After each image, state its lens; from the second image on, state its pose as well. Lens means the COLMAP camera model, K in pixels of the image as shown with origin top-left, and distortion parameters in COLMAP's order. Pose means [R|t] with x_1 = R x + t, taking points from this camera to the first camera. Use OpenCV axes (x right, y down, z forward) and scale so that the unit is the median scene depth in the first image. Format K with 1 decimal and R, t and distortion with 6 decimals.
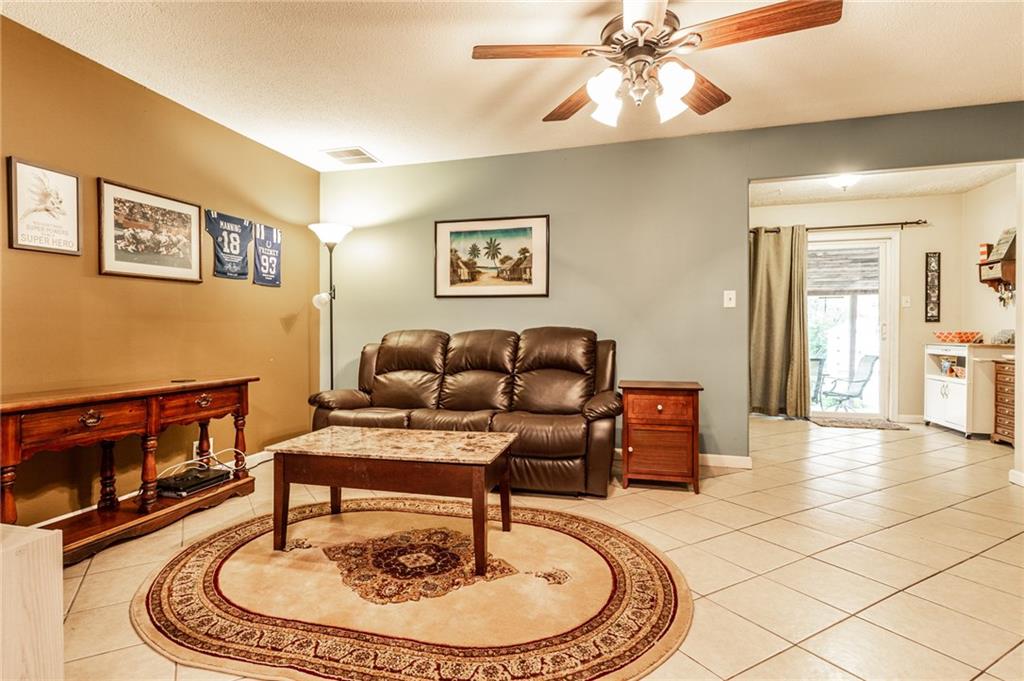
lens RADIAL K [[529.1, 0, 506.6], [0, 529.1, 337.6], [0, 0, 1]] dist [-0.000347, -0.000874]
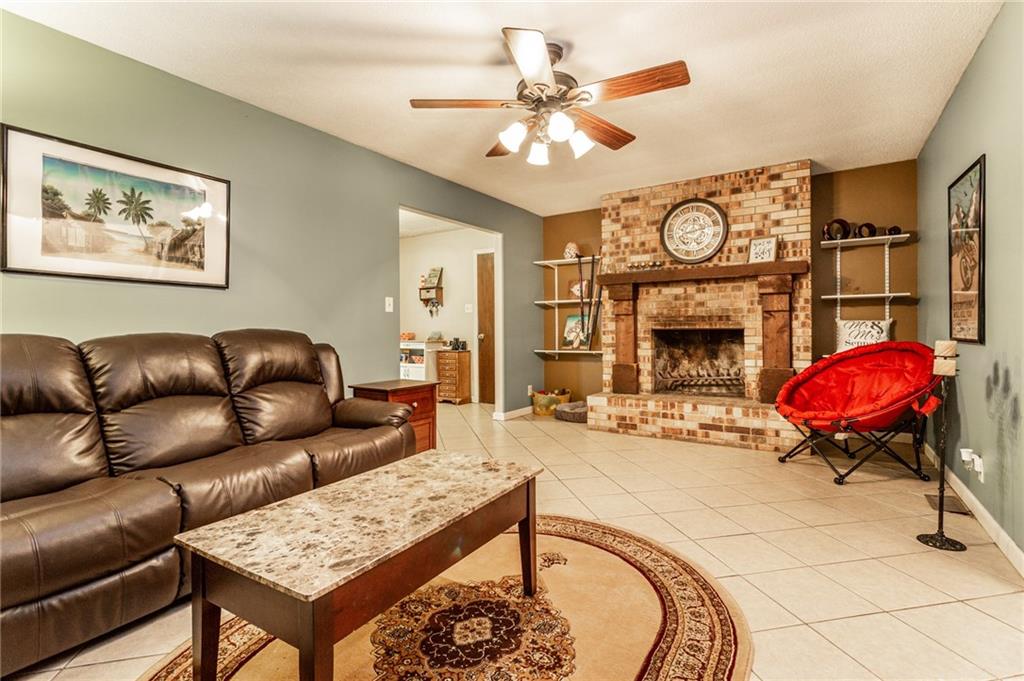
lens RADIAL K [[492.7, 0, 507.3], [0, 492.7, 333.6], [0, 0, 1]] dist [-0.002940, 0.003822]
pose [[0.298728, -0.007878, 0.954306, -0.466729], [0.023765, 0.999717, 0.000814, -0.005111], [-0.954042, 0.022436, 0.298831, 0.408975]]
